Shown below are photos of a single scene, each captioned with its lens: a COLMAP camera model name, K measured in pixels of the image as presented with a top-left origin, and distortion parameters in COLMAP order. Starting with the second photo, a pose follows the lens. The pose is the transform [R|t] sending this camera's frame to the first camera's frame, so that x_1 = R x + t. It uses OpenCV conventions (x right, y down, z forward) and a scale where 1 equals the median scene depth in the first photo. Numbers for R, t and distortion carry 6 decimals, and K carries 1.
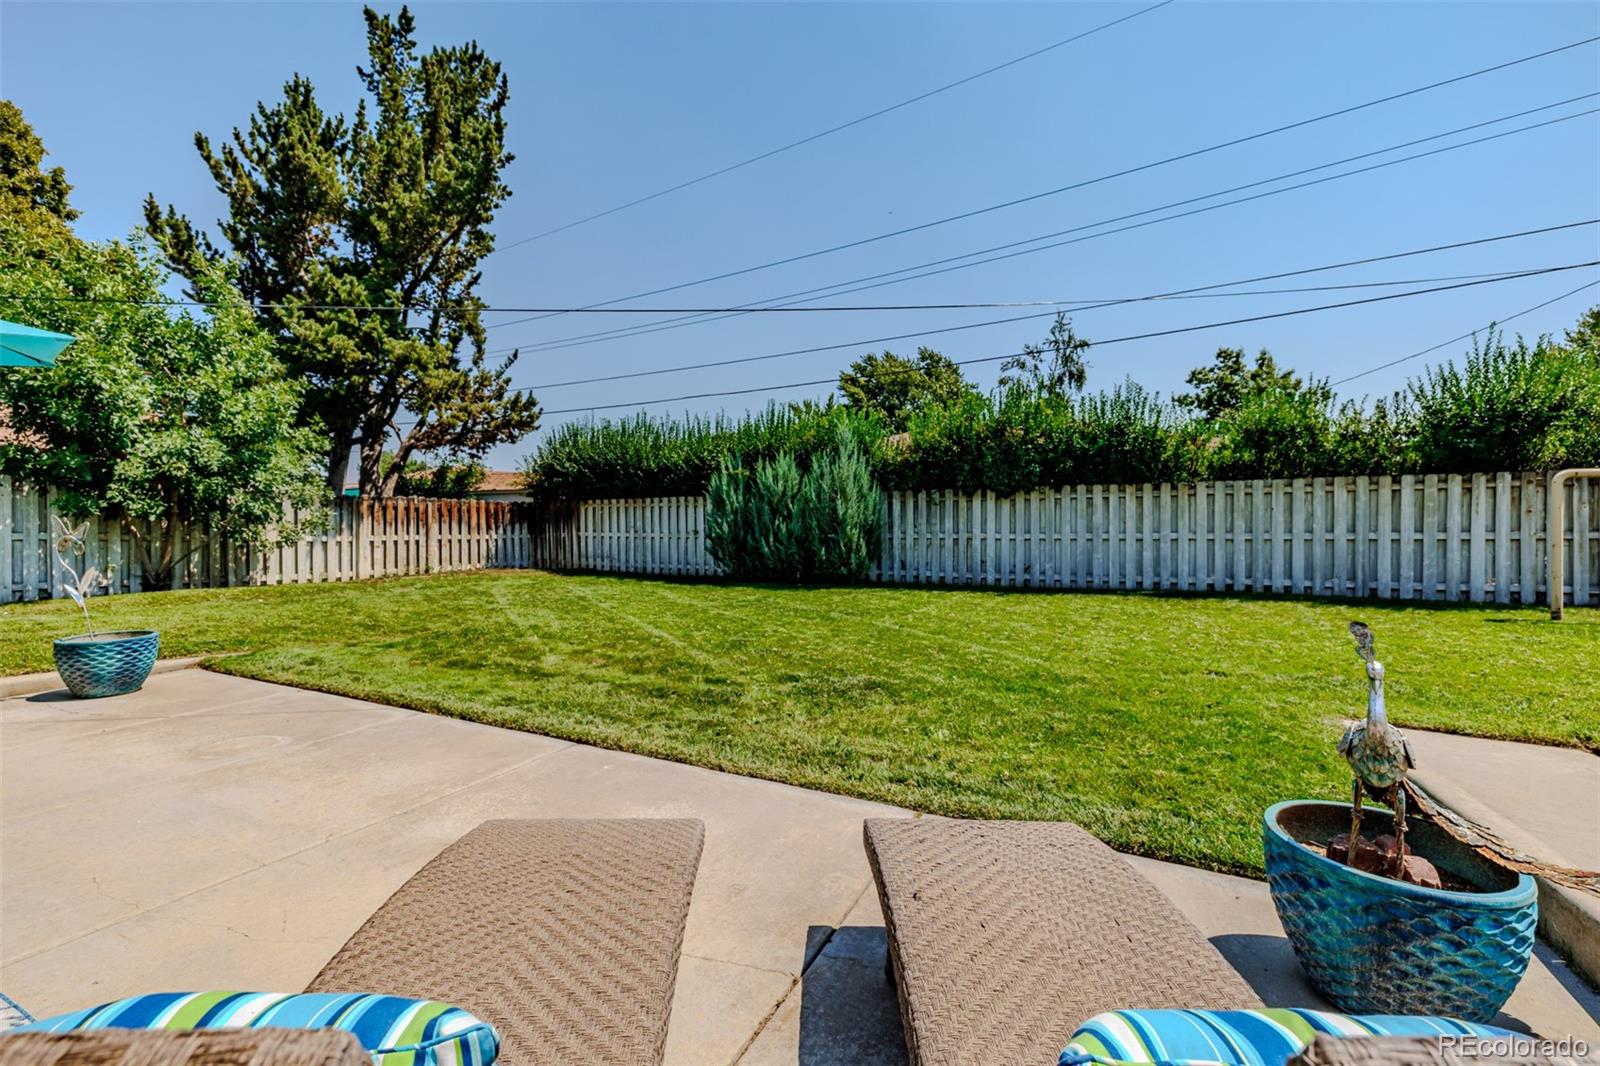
lens RADIAL K [[678.4, 0, 796.0], [0, 678.4, 519.8], [0, 0, 1]] dist [-0.000579, -0.000001]
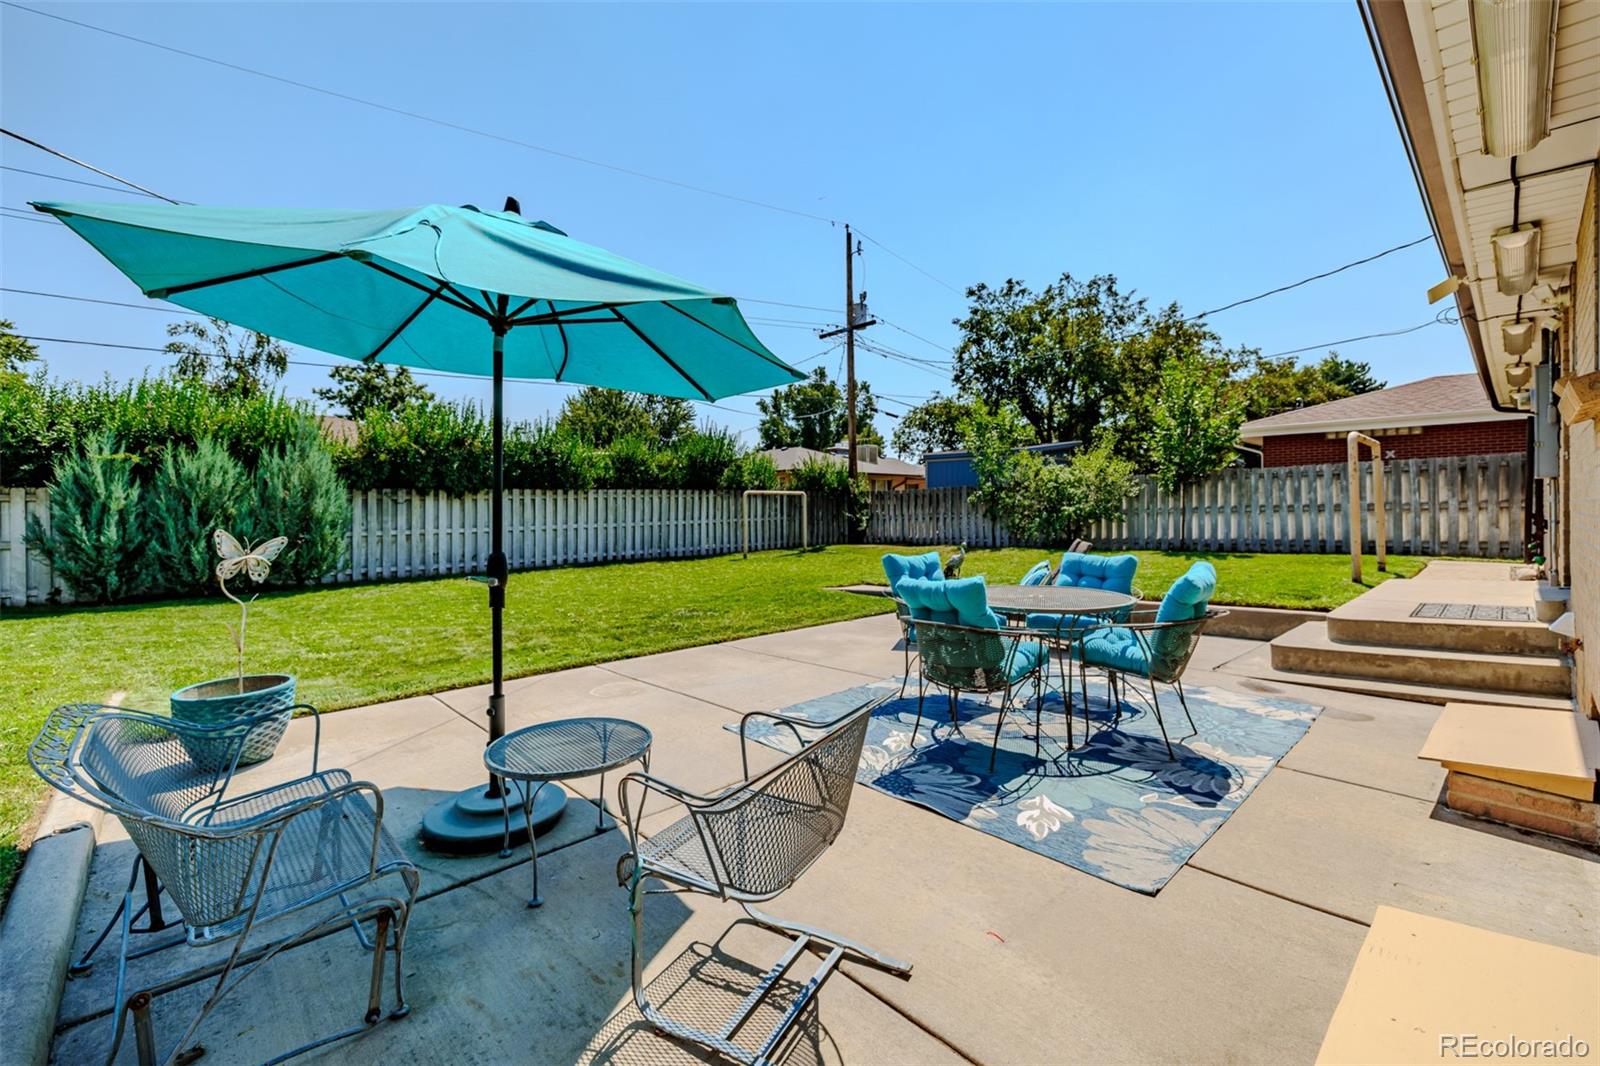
lens RADIAL K [[678.4, 0, 796.0], [0, 678.4, 519.8], [0, 0, 1]] dist [-0.000579, -0.000001]
pose [[0.348192, -0.017807, 0.937254, -0.572691], [0.009031, 0.999837, 0.015641, -0.007207], [-0.937380, 0.003018, 0.348296, 0.046690]]
